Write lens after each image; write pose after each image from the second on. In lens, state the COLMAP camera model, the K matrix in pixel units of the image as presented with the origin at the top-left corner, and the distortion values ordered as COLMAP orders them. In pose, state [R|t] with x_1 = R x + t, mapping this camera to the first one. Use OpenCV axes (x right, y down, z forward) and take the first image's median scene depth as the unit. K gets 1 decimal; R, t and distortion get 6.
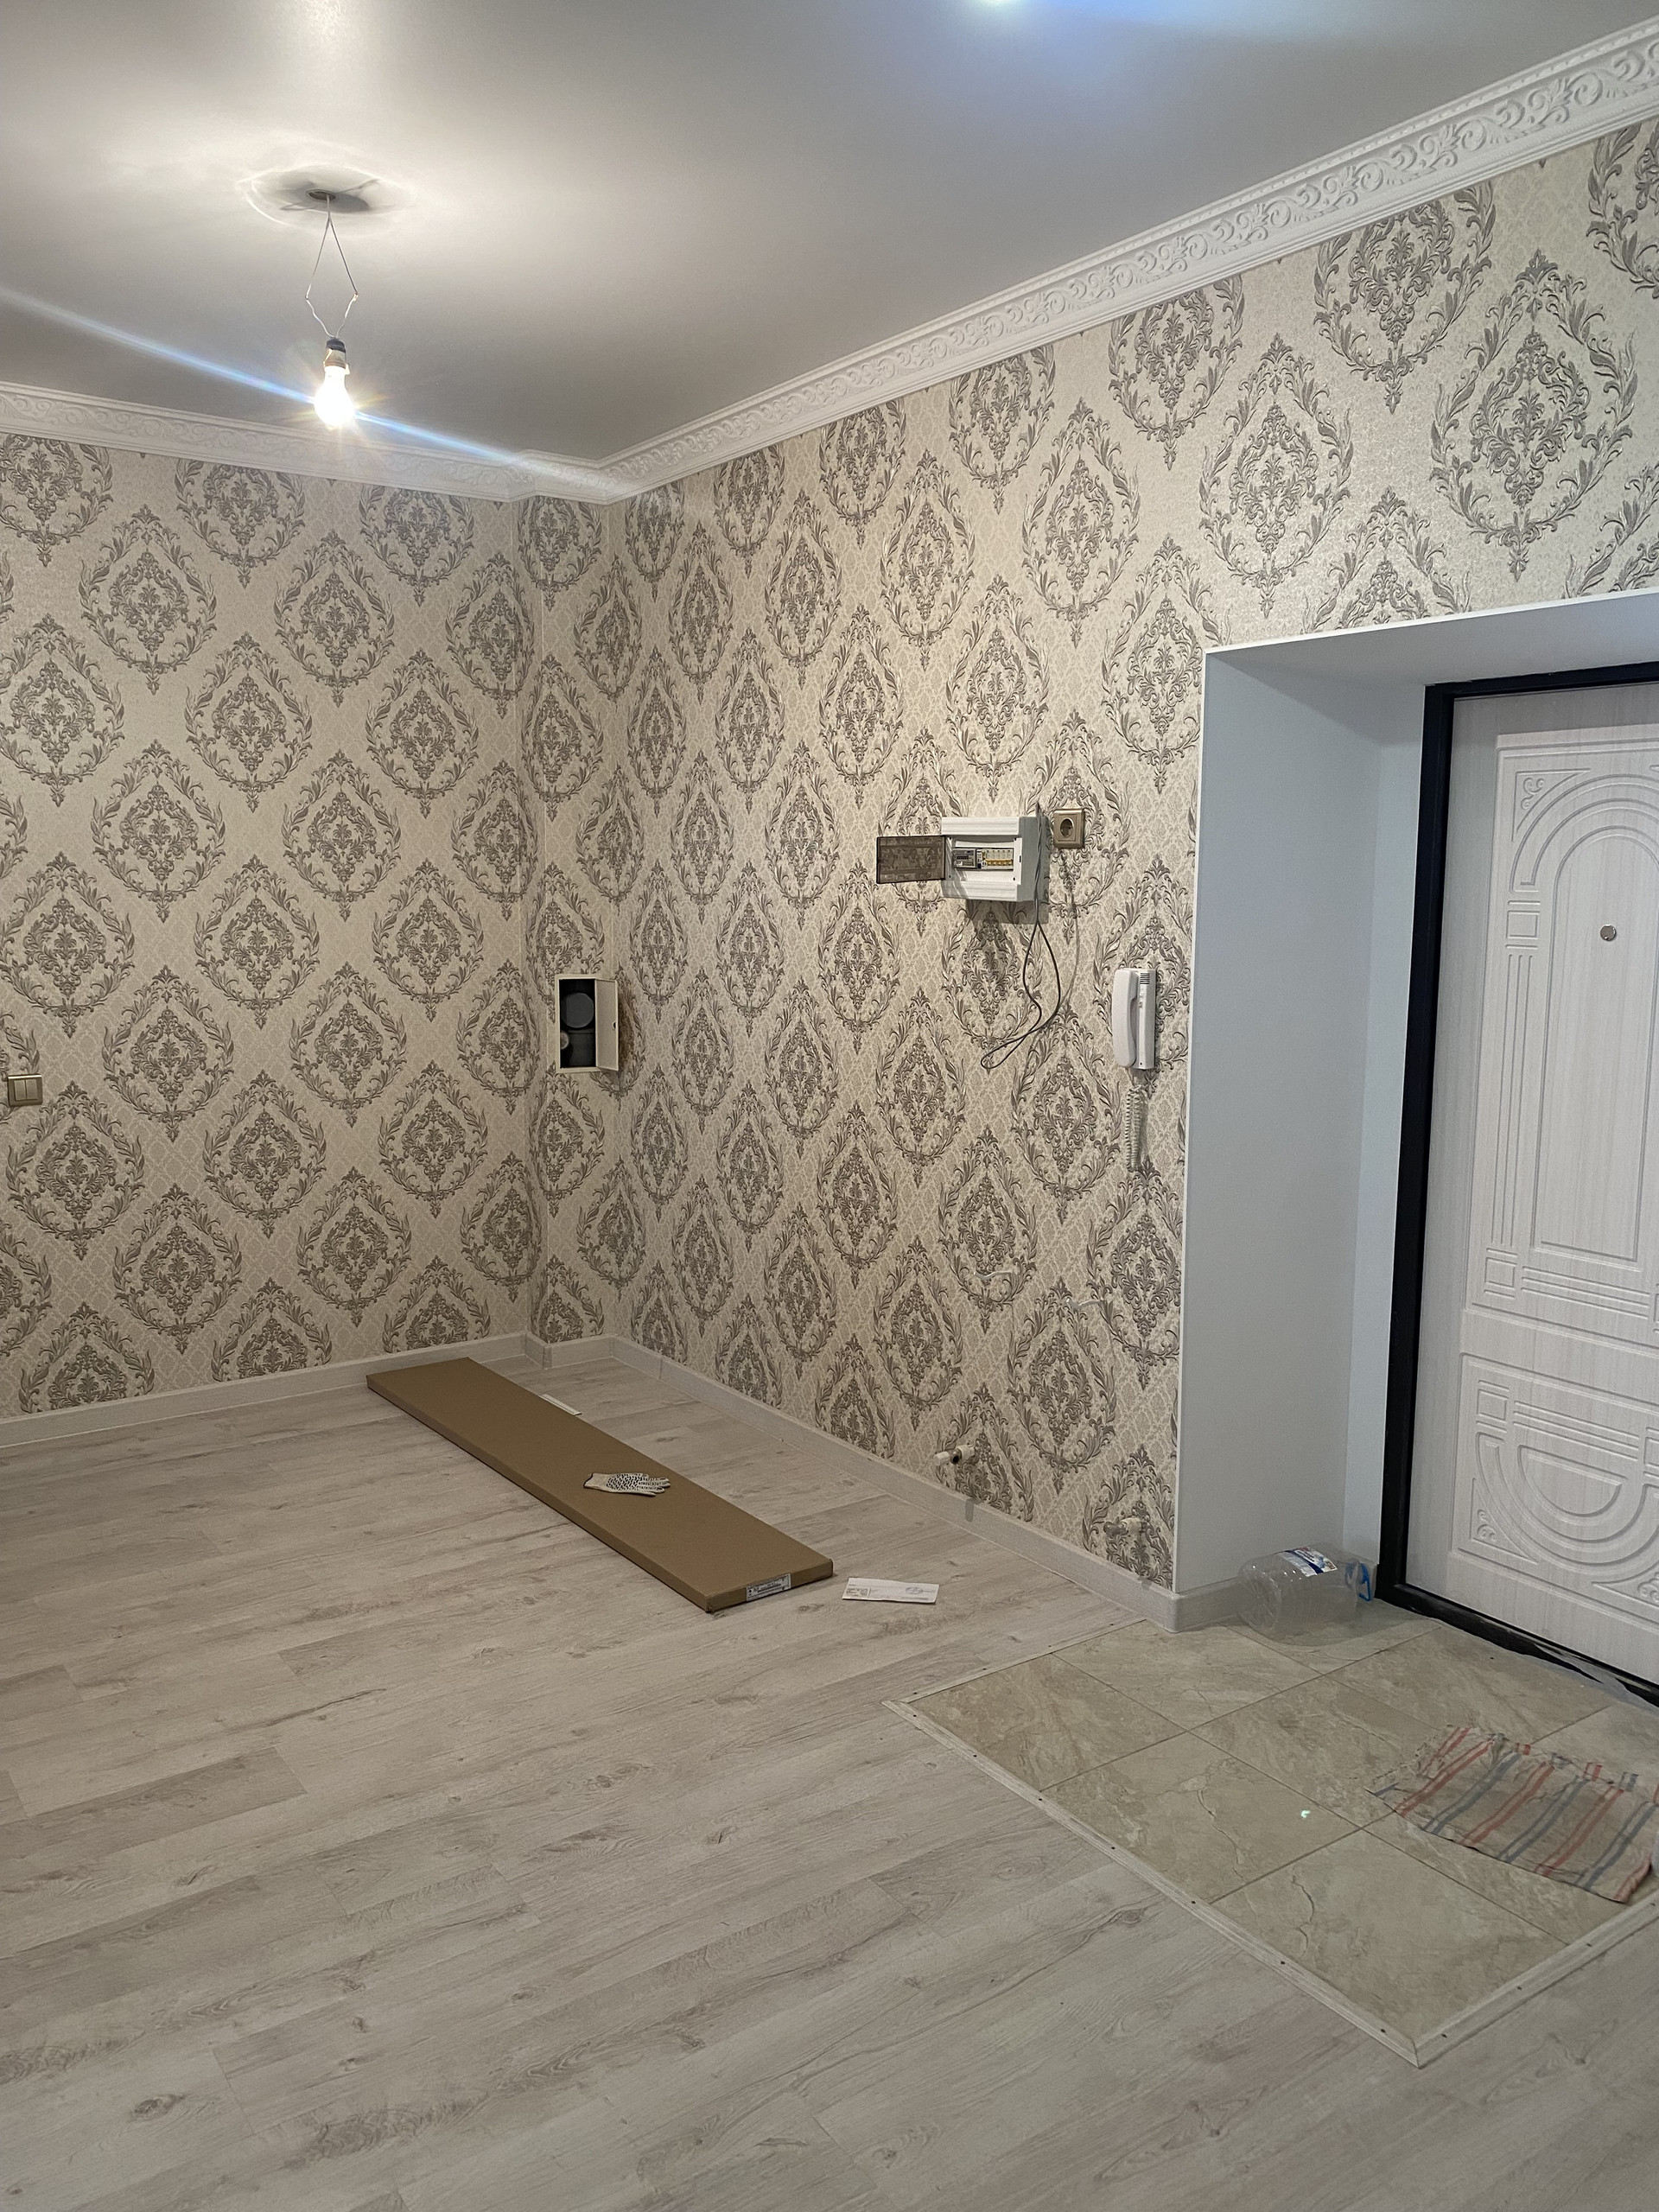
lens RADIAL K [[1676.7, 0, 825.5], [0, 1676.7, 1113.1], [0, 0, 1]] dist [0.002860, -0.002722]
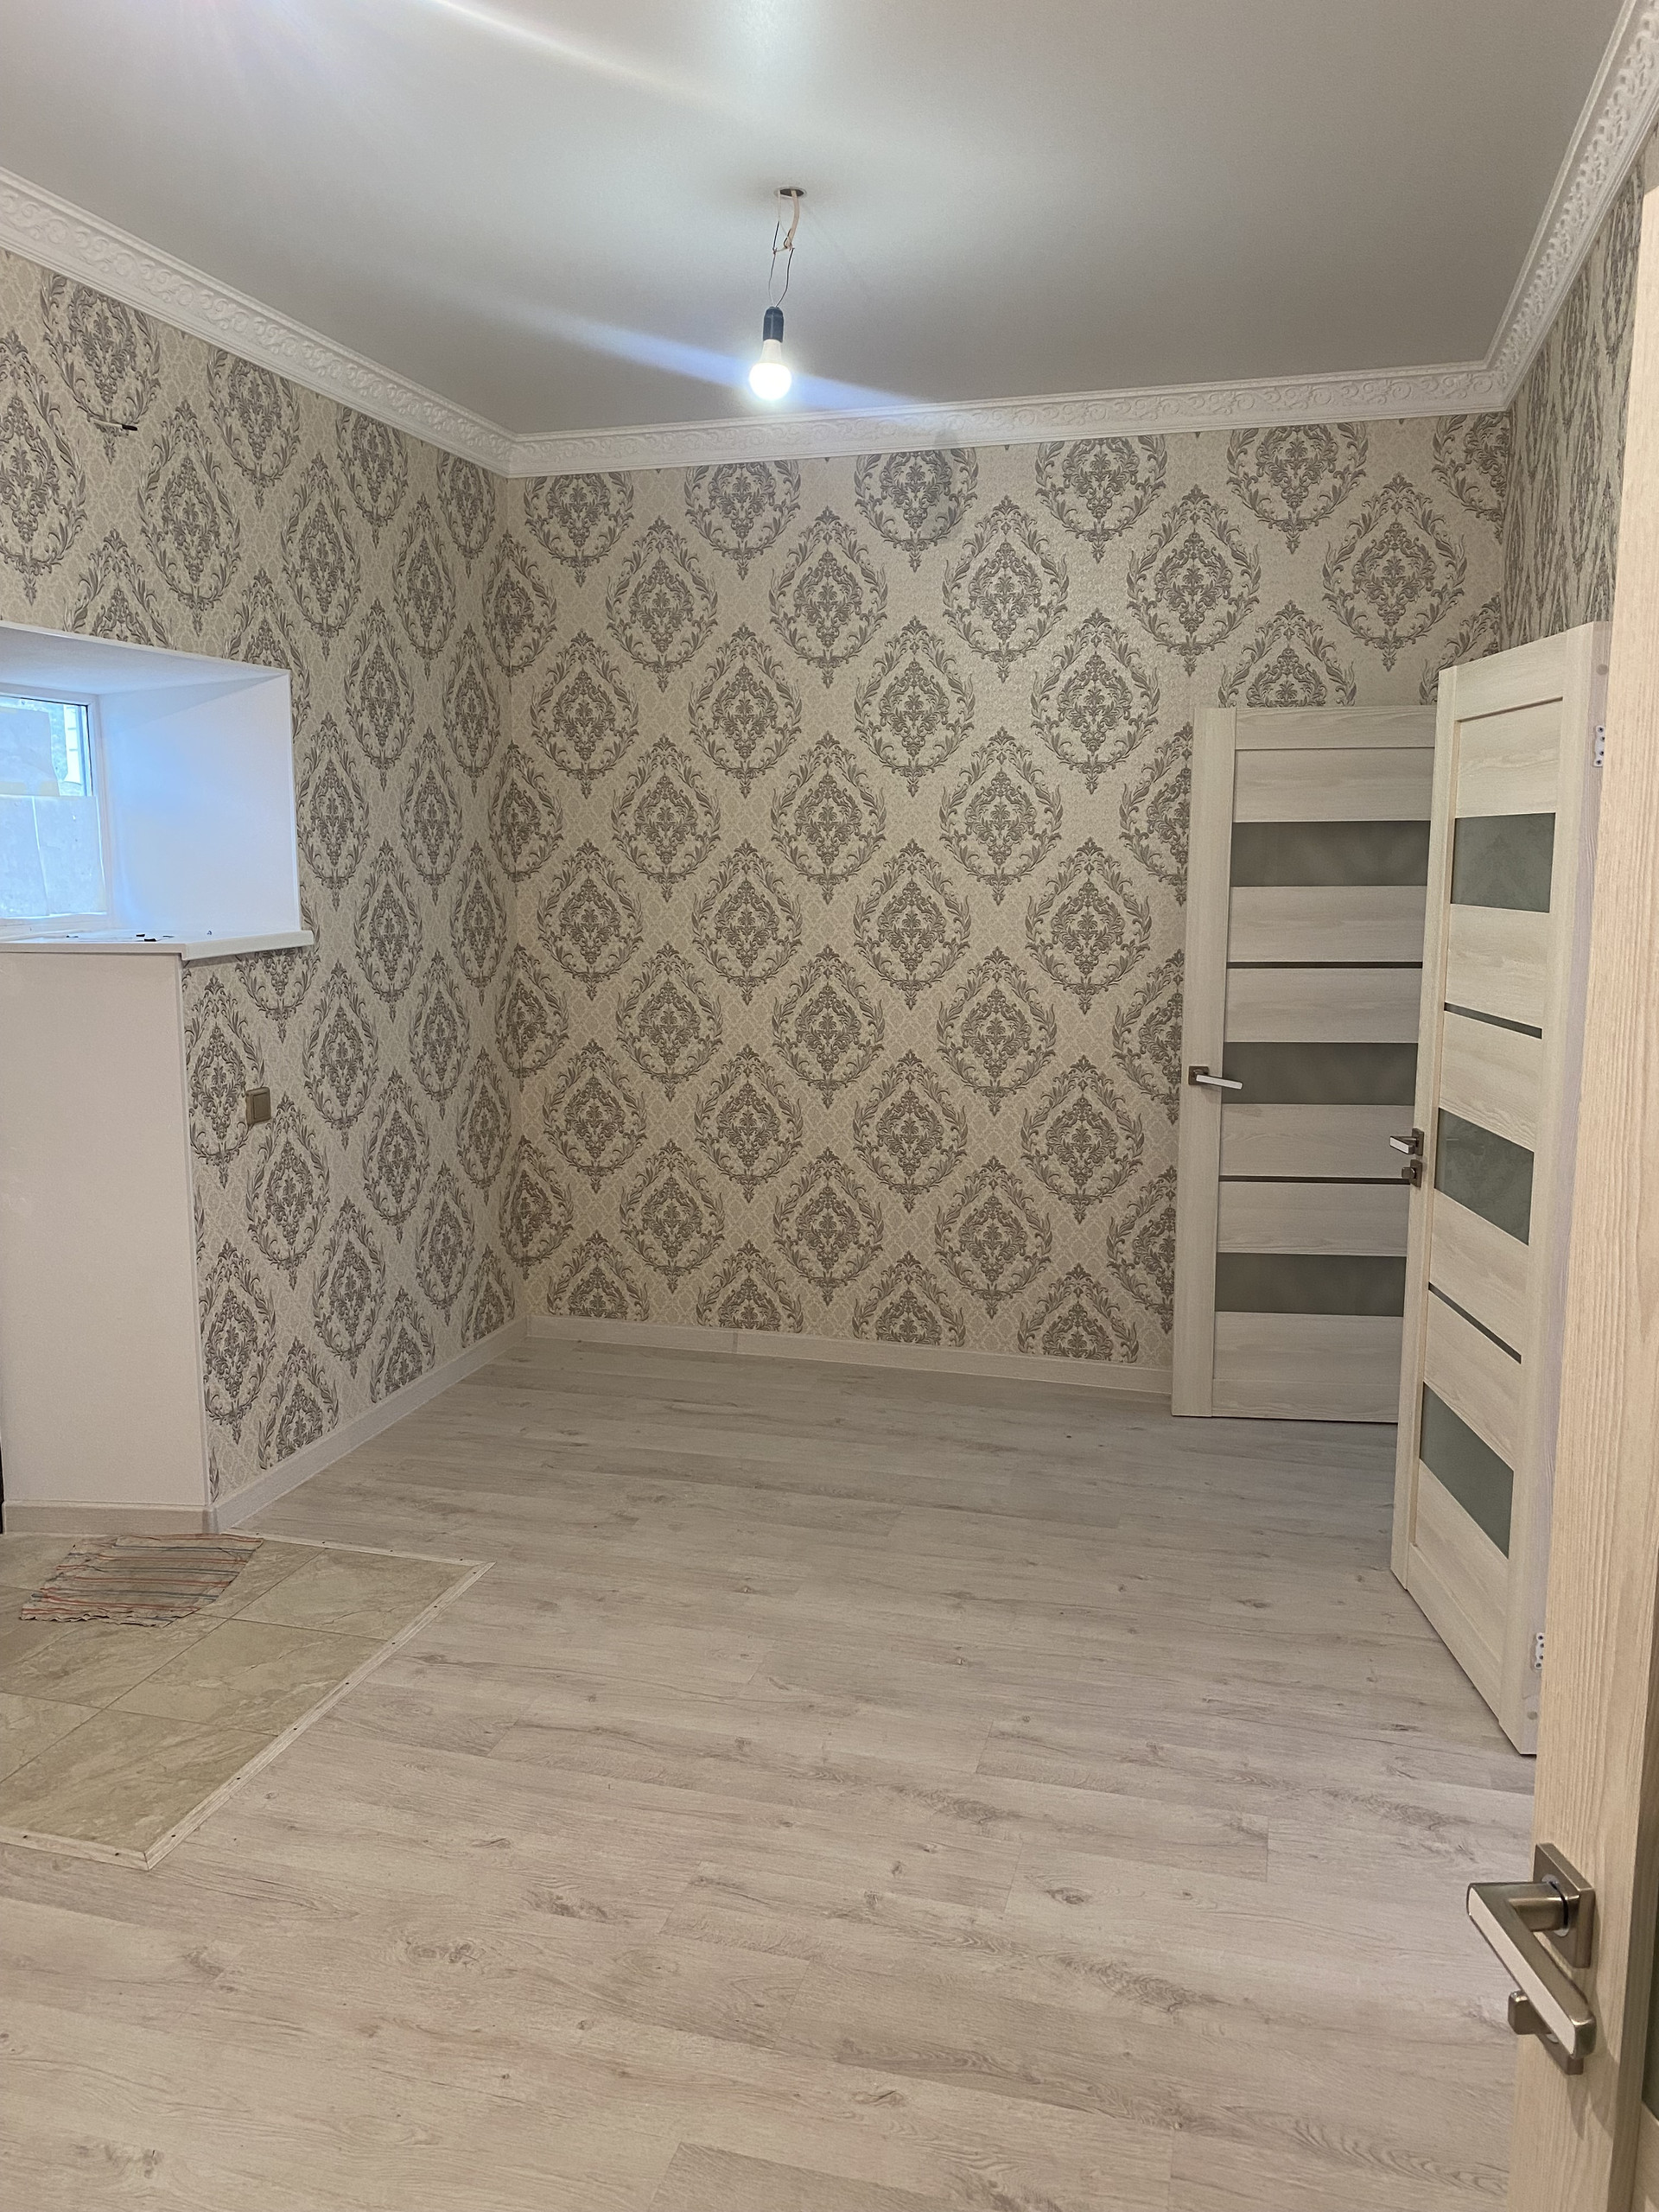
lens RADIAL K [[1676.7, 0, 828.0], [0, 1676.7, 1101.4], [0, 0, 1]] dist [0.002860, -0.002722]
pose [[-0.628546, -0.129867, 0.766854, -0.965654], [0.106361, 0.962347, 0.250152, -0.232673], [-0.770466, 0.238795, -0.591066, 1.447893]]
